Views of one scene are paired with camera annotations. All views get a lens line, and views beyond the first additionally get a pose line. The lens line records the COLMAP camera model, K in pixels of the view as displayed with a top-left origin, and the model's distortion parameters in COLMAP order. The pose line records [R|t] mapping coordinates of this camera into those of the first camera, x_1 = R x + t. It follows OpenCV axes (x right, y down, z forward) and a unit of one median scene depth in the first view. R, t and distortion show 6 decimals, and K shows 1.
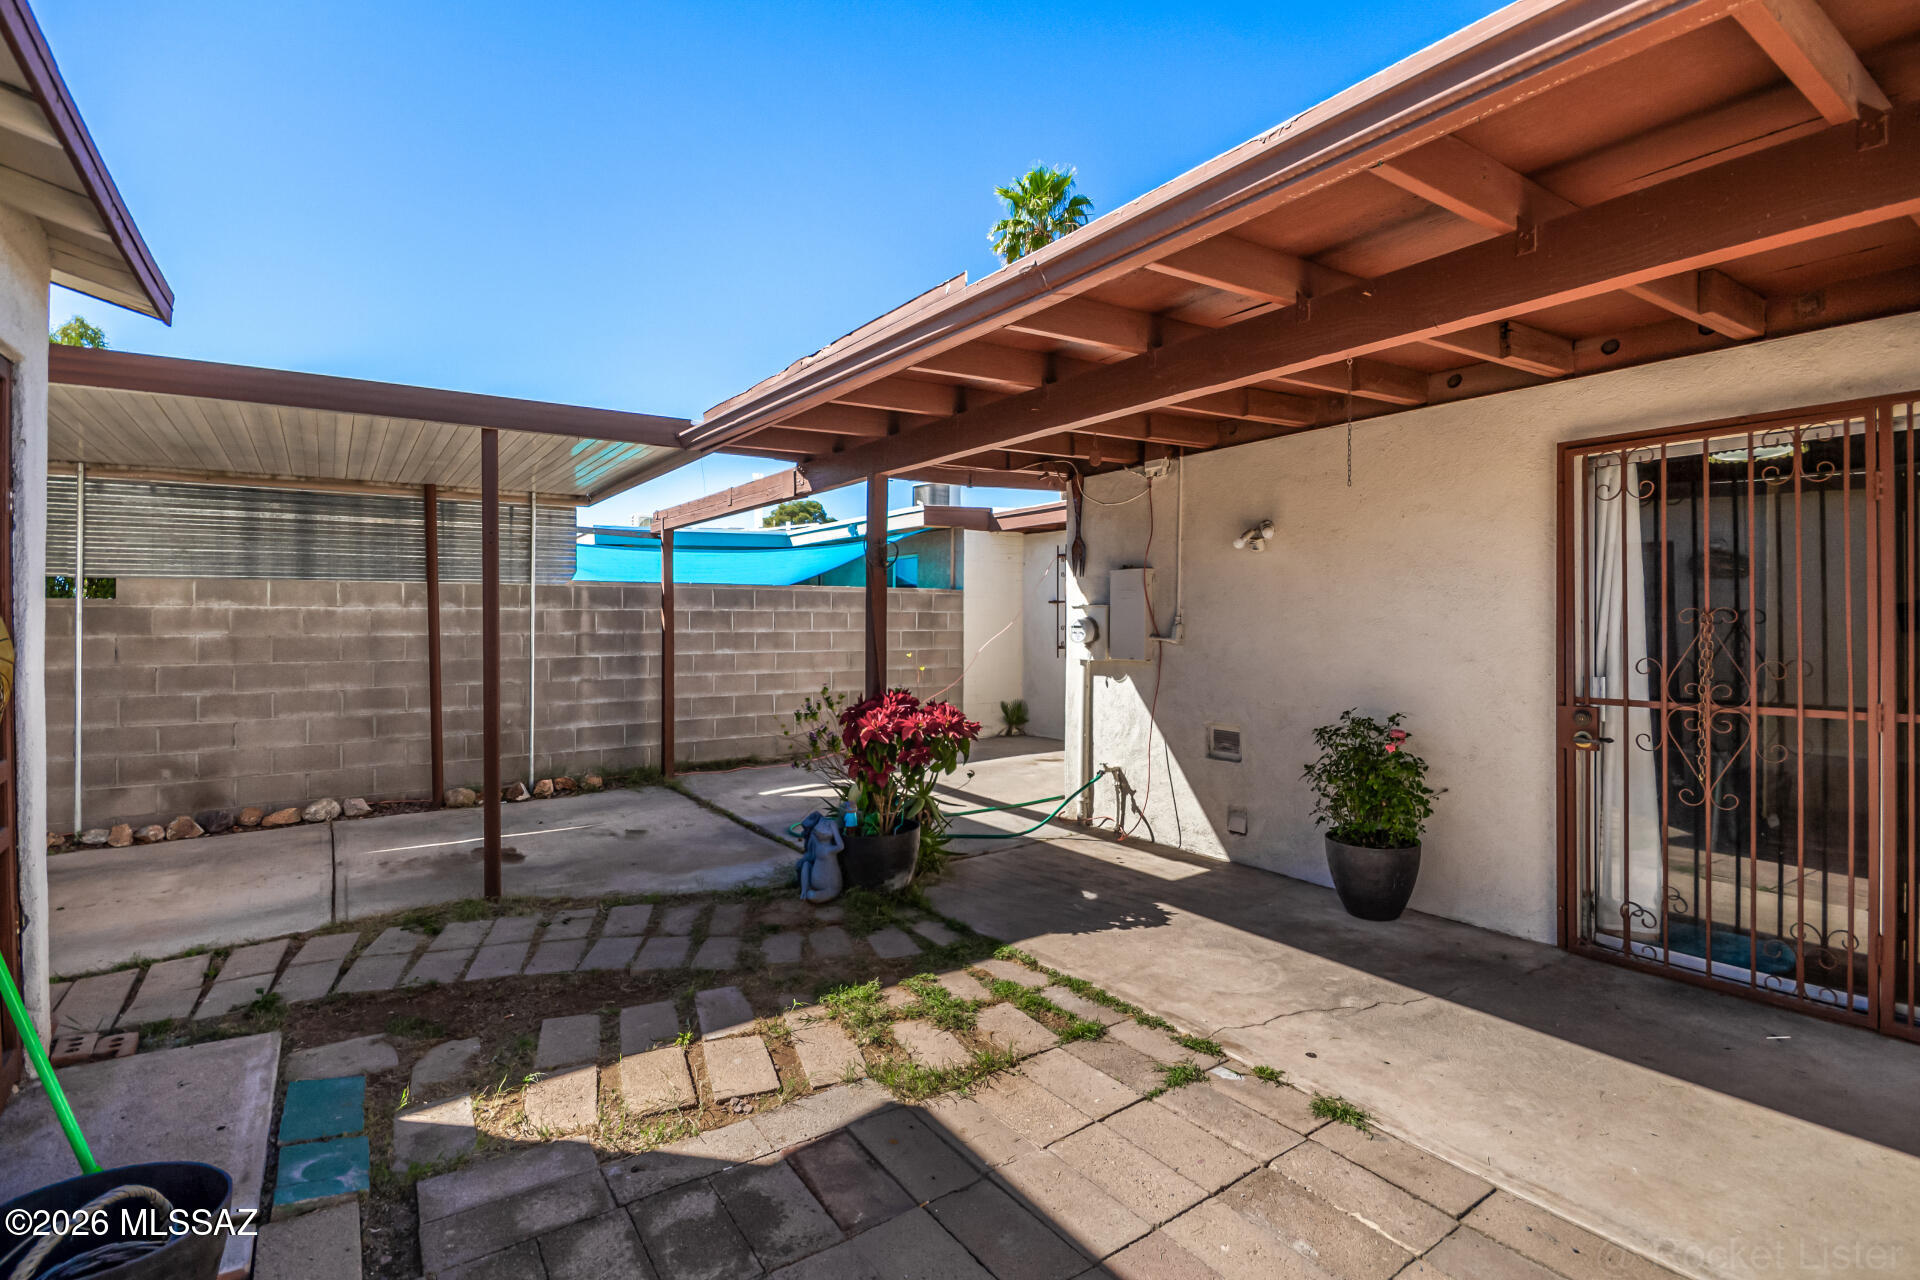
lens RADIAL K [[900.1, 0, 965.7], [0, 900.1, 629.6], [0, 0, 1]] dist [0.000970, 0.000174]
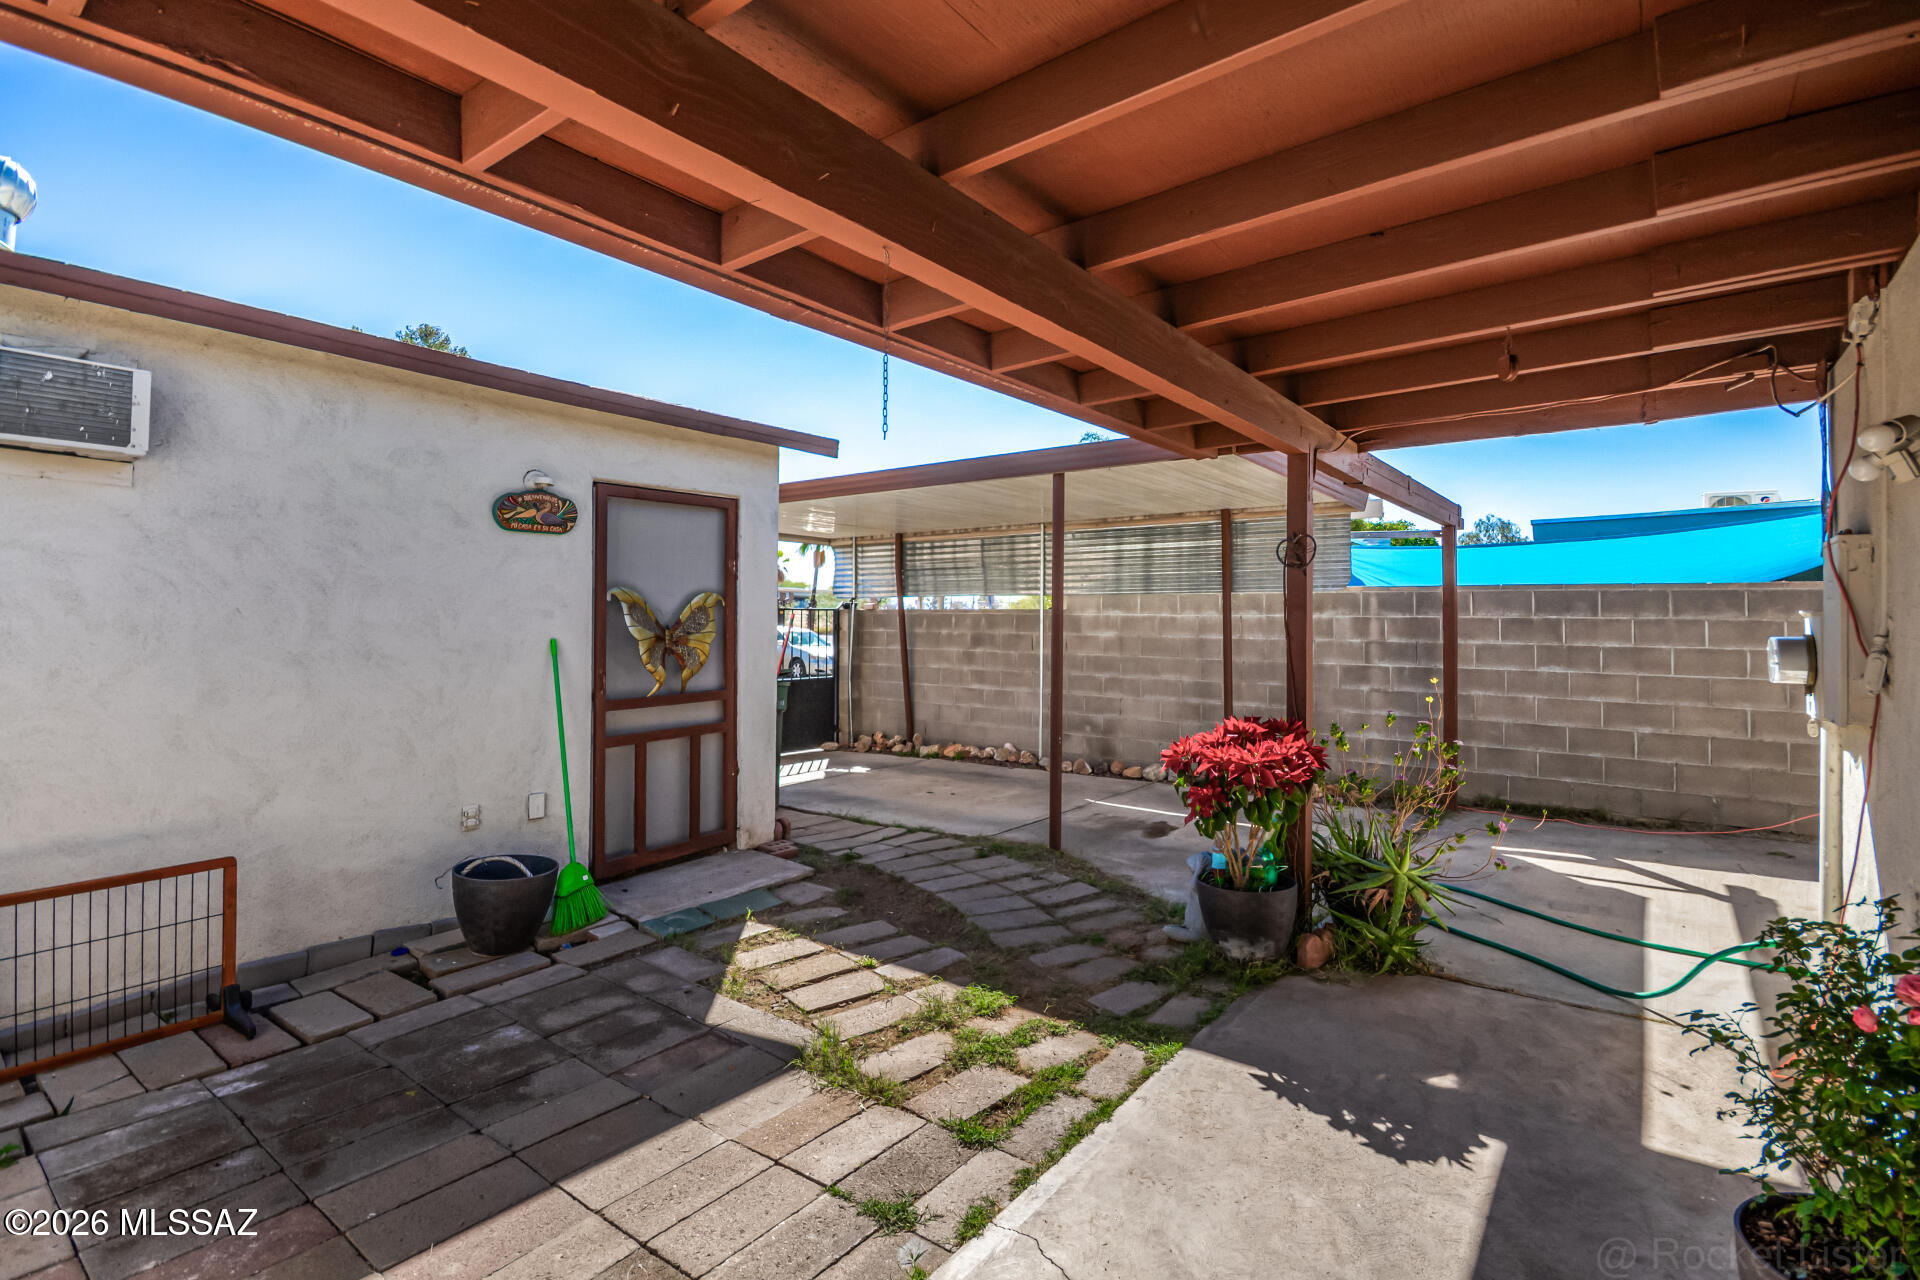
lens RADIAL K [[900.1, 0, 965.7], [0, 900.1, 629.6], [0, 0, 1]] dist [0.000970, 0.000174]
pose [[0.309043, 0.015740, -0.950918, 0.435507], [-0.019704, 0.999754, 0.010145, -0.011579], [0.950844, 0.015601, 0.309277, 0.349692]]
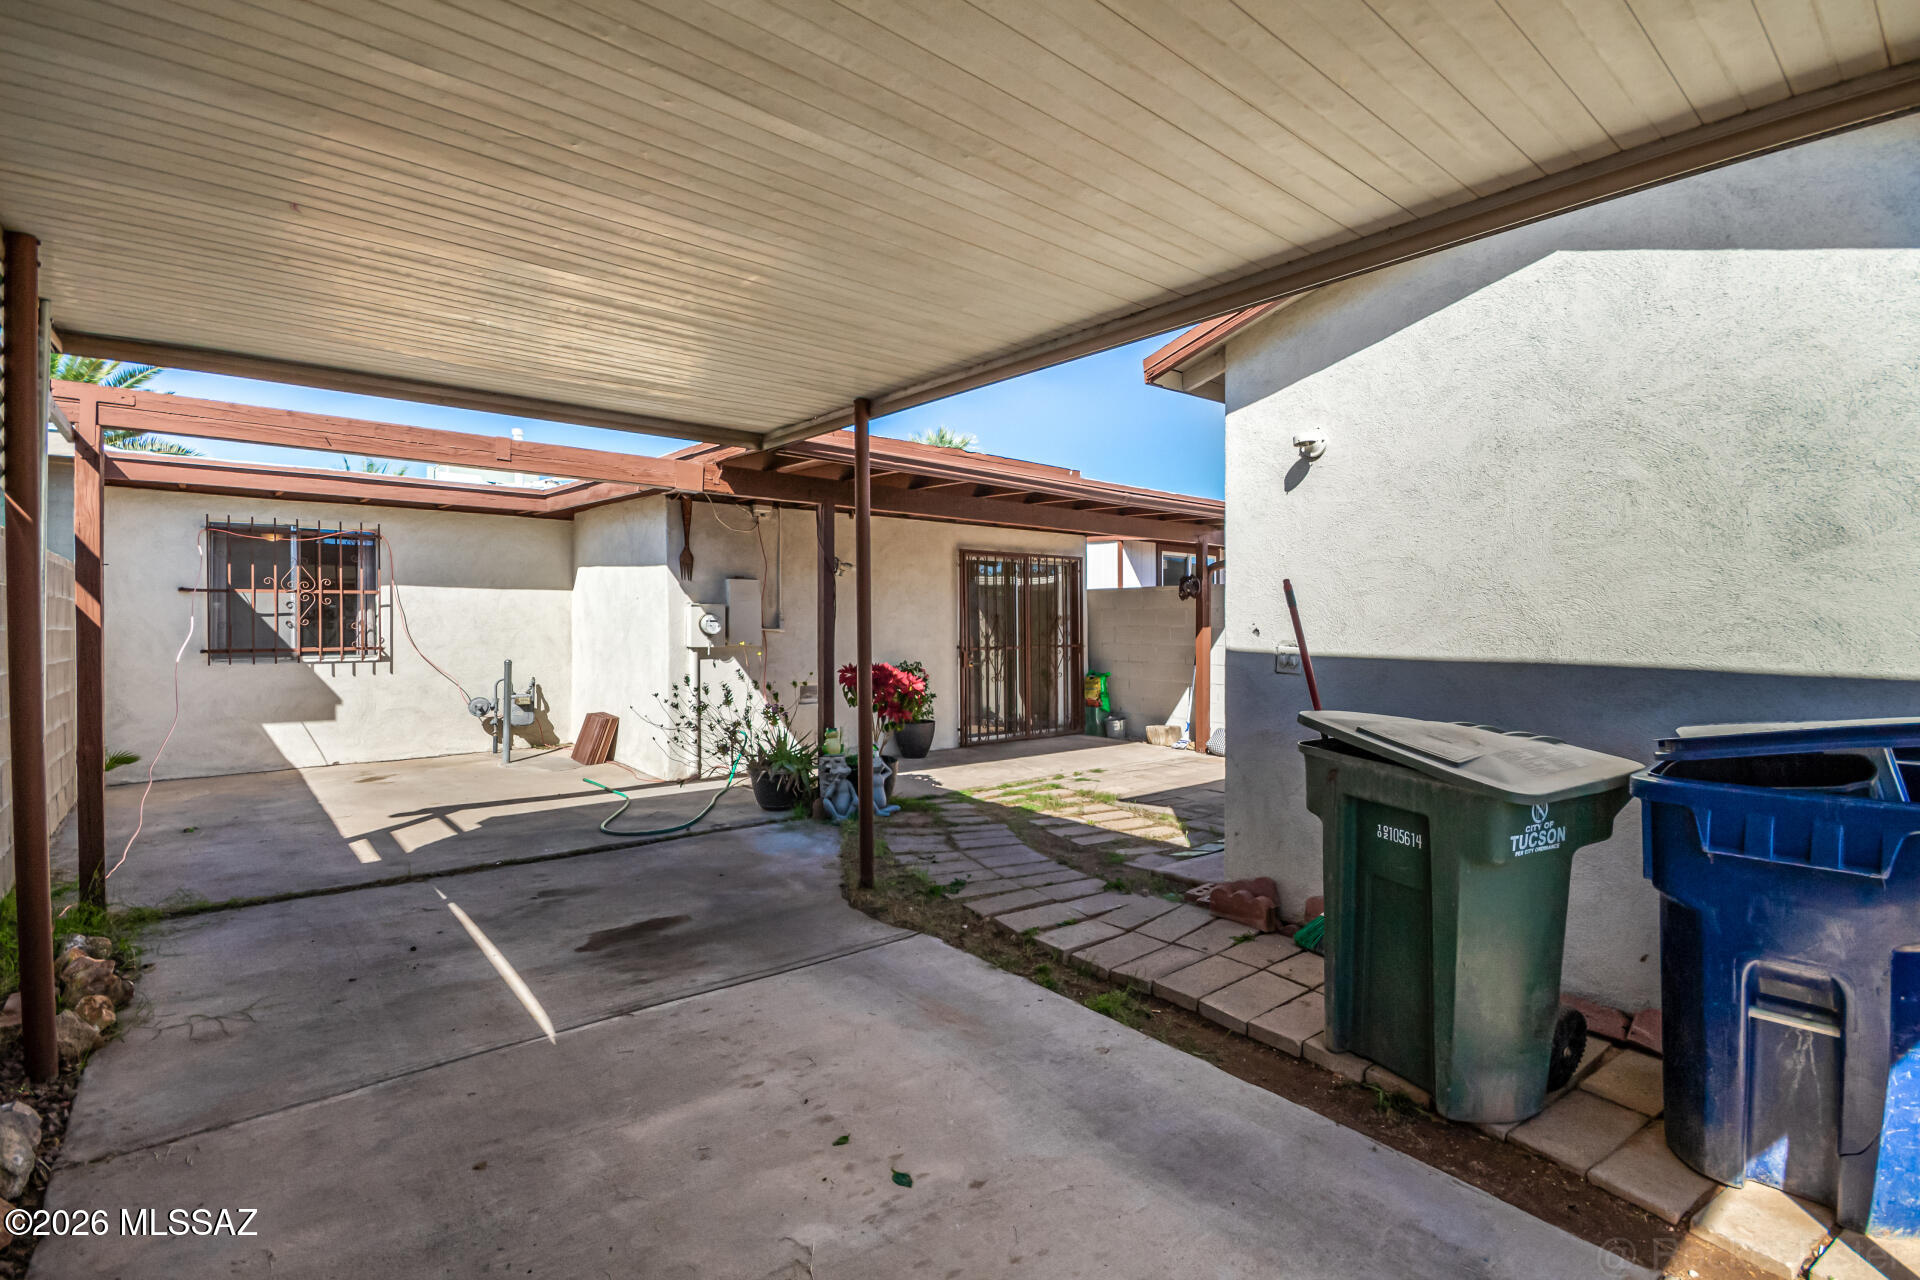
lens RADIAL K [[900.1, 0, 965.7], [0, 900.1, 629.6], [0, 0, 1]] dist [0.000970, 0.000174]
pose [[-0.085282, 0.011362, 0.996292, -1.049028], [0.009010, 0.999903, -0.010632, 0.023897], [-0.996316, 0.008069, -0.085376, 0.674896]]
